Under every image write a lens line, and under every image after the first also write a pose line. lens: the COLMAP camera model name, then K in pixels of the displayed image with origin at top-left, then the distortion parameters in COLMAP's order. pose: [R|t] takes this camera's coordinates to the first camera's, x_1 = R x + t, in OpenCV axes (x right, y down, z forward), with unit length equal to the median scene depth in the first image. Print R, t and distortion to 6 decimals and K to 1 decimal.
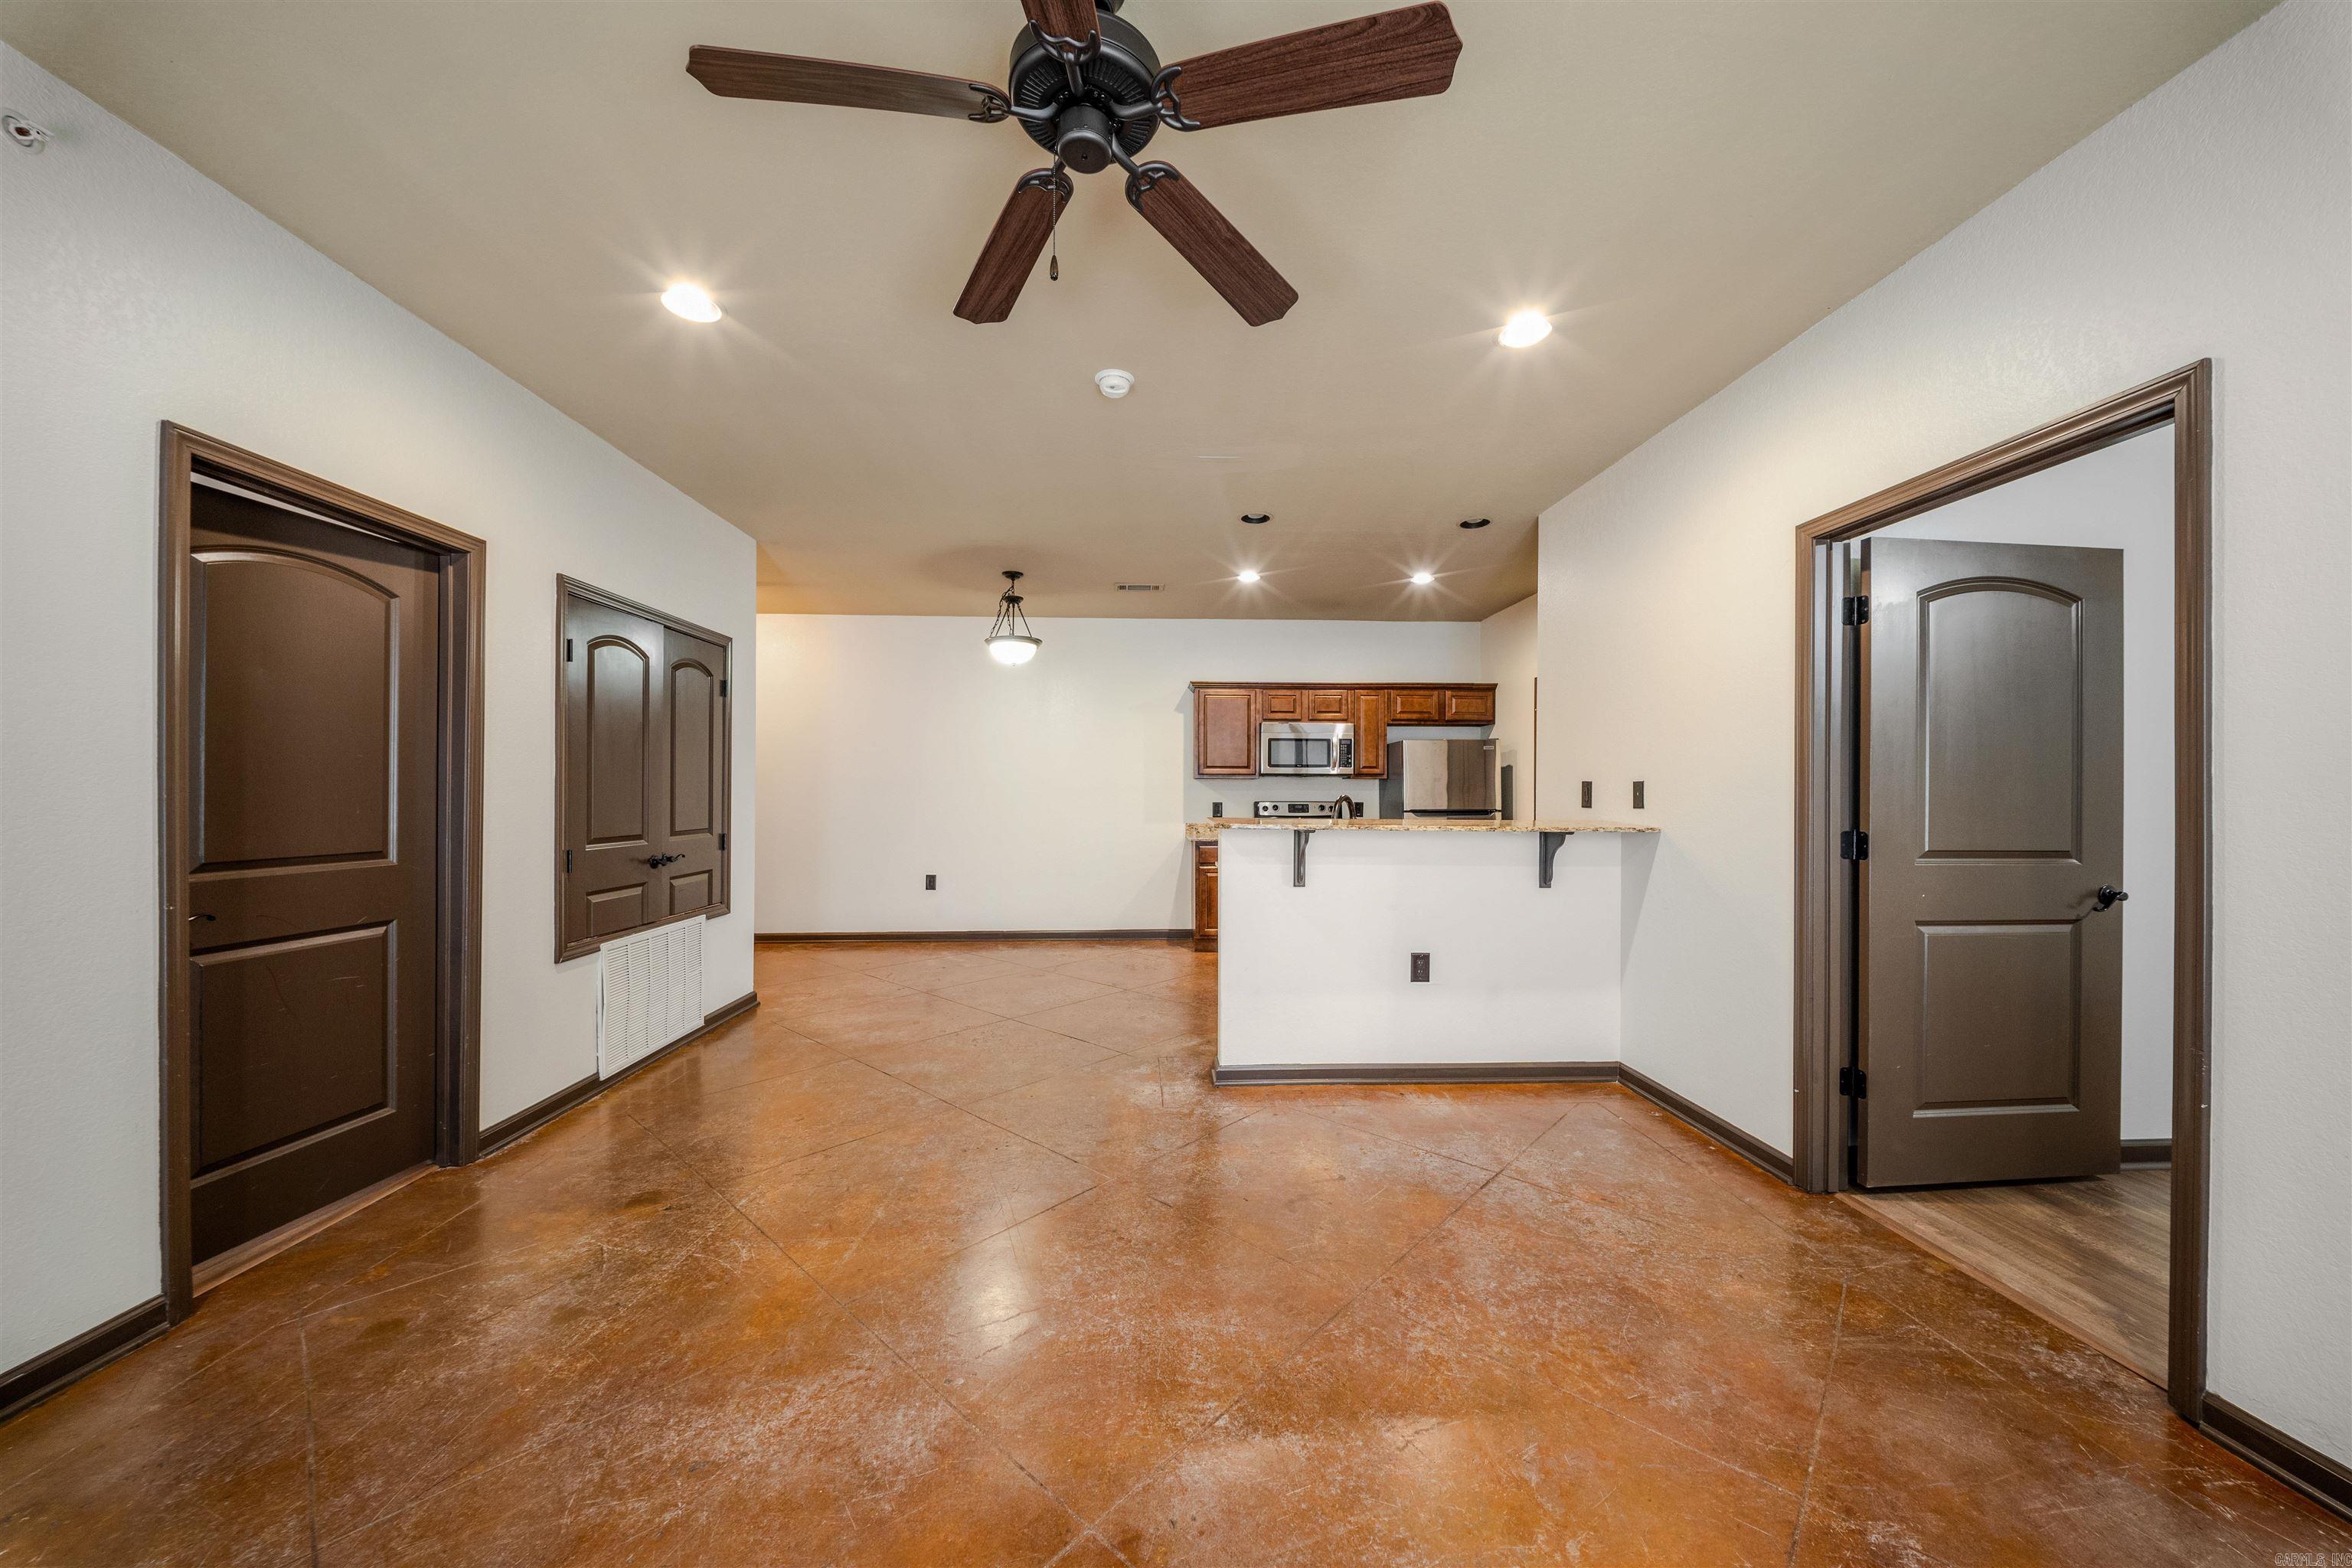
lens RADIAL K [[831.0, 0, 1176.0], [0, 831.0, 784.0], [0, 0, 1]] dist [0.000107, -0.003947]
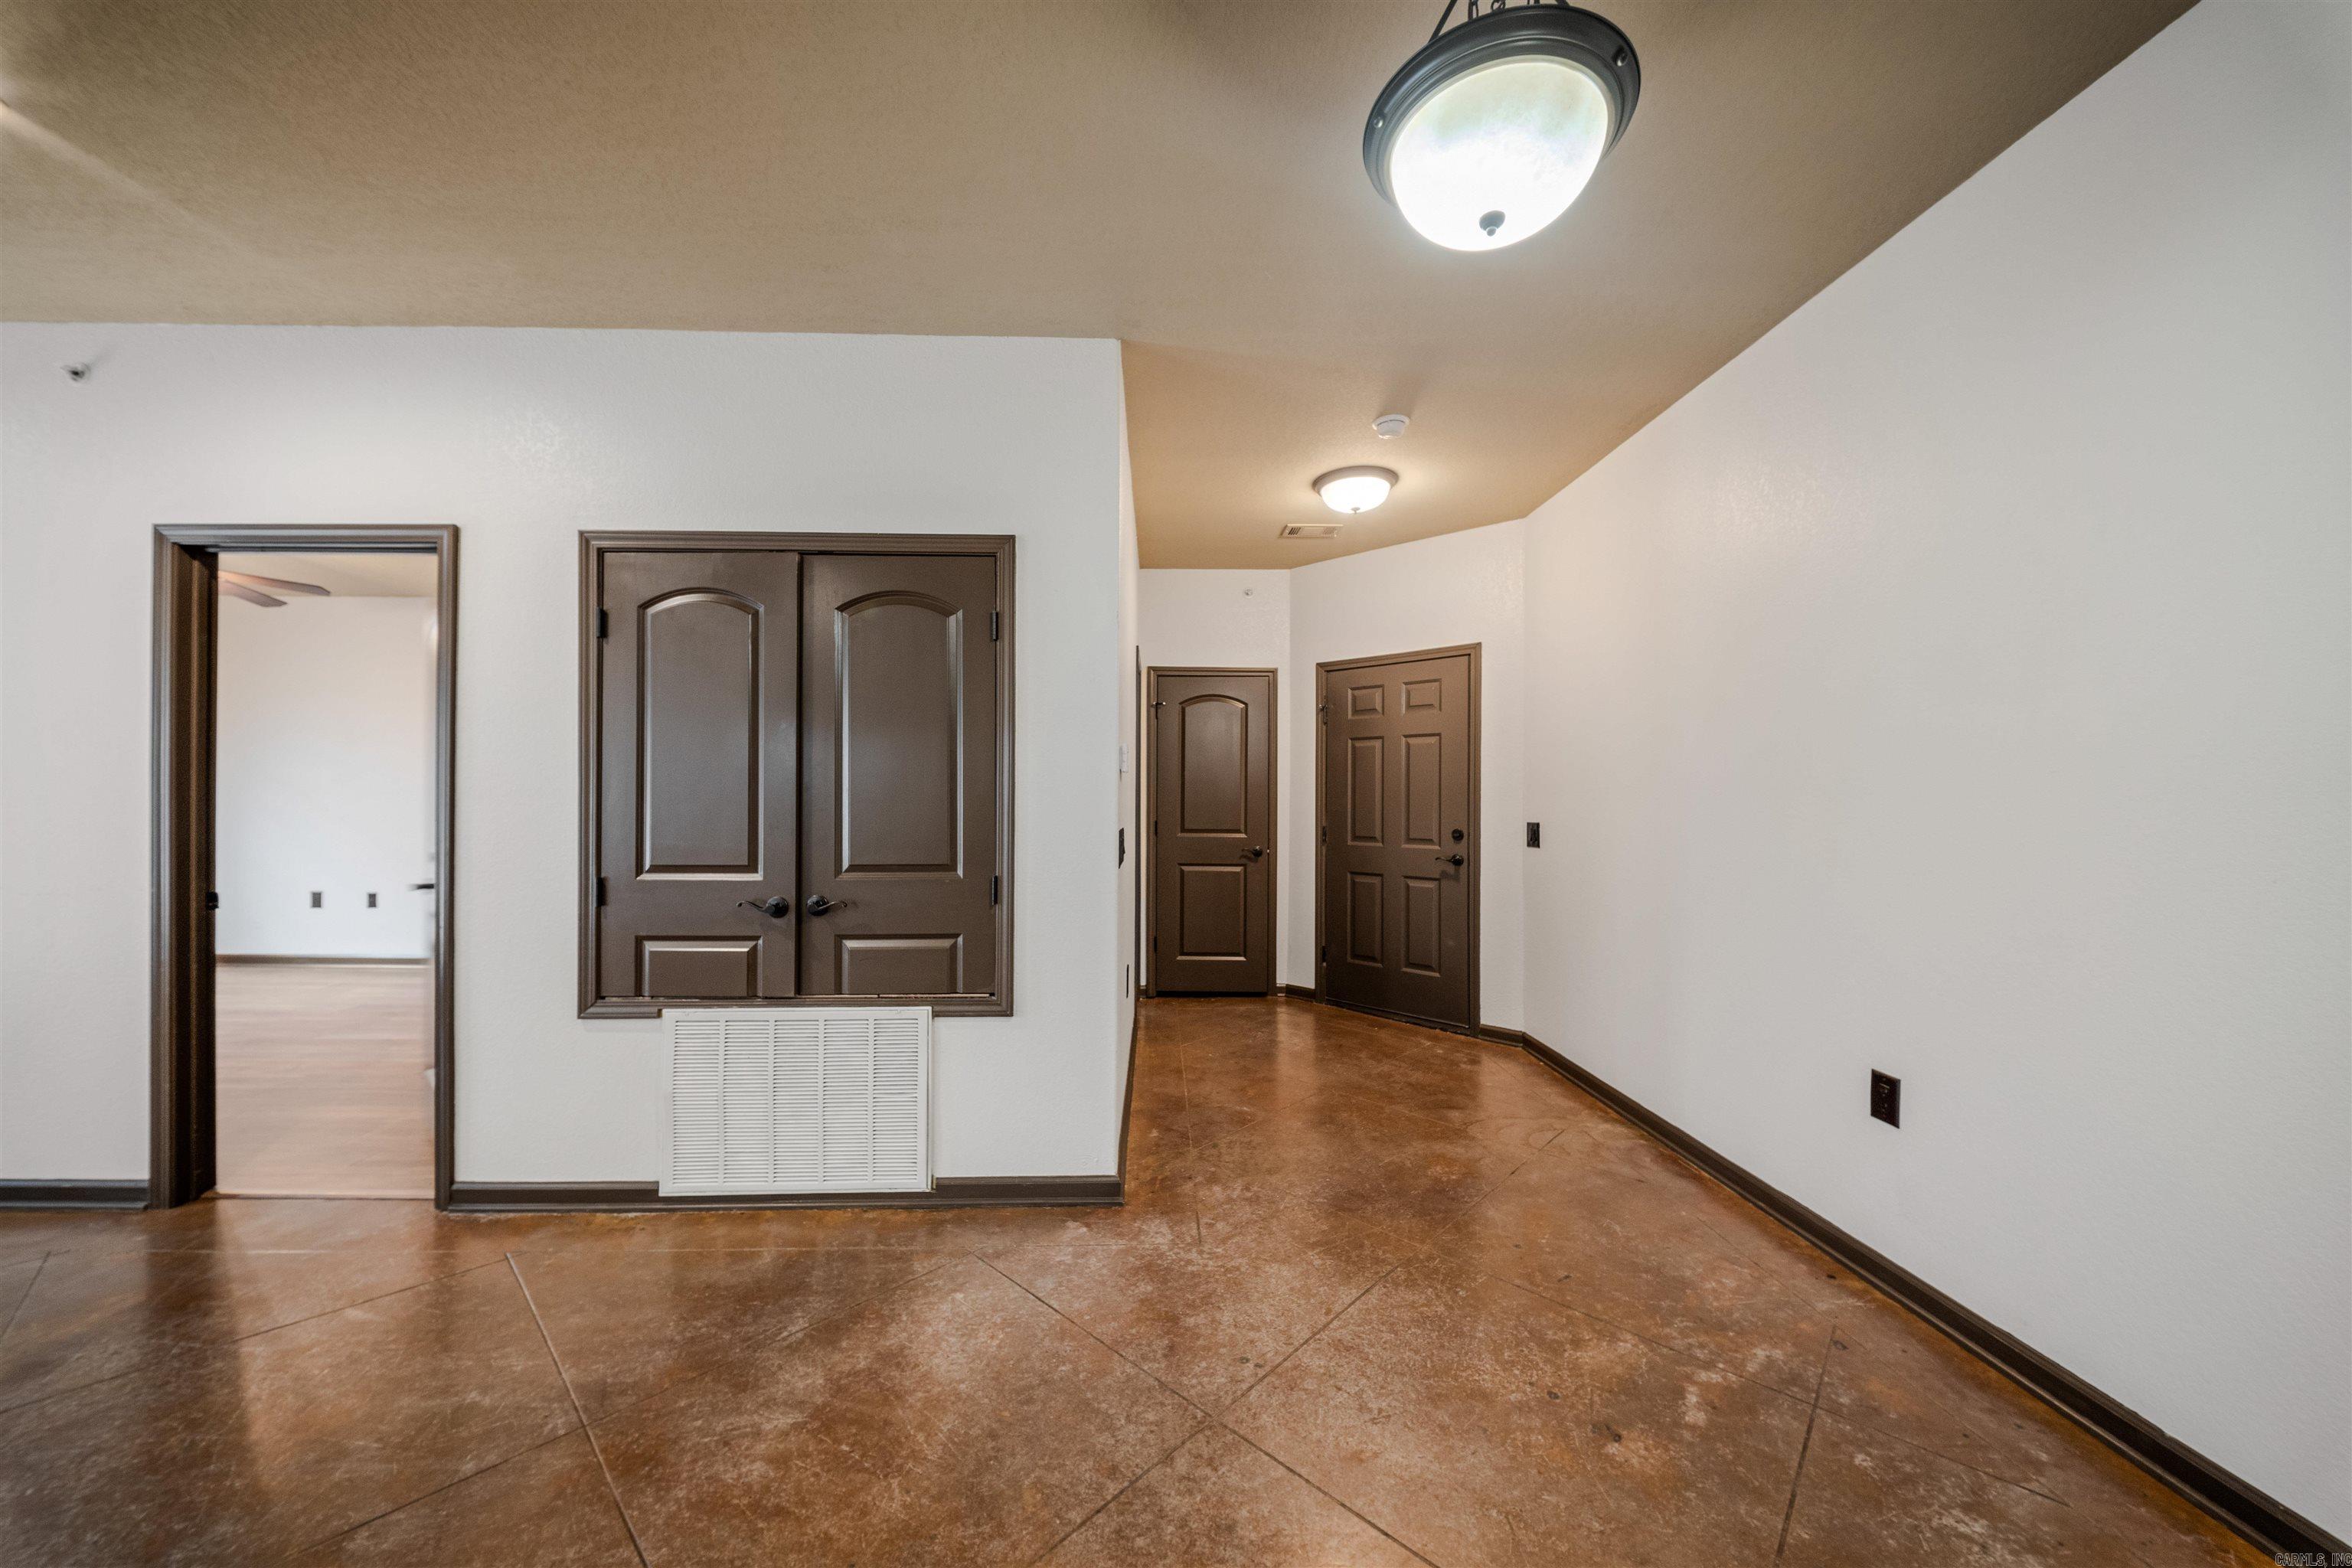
lens RADIAL K [[831.0, 0, 1176.0], [0, 831.0, 784.0], [0, 0, 1]] dist [0.000107, -0.003947]
pose [[-0.014070, -0.022443, -0.999649, 0.040183], [0.006242, 0.999727, -0.022532, 0.011464], [0.999882, -0.006557, -0.013926, 1.369245]]
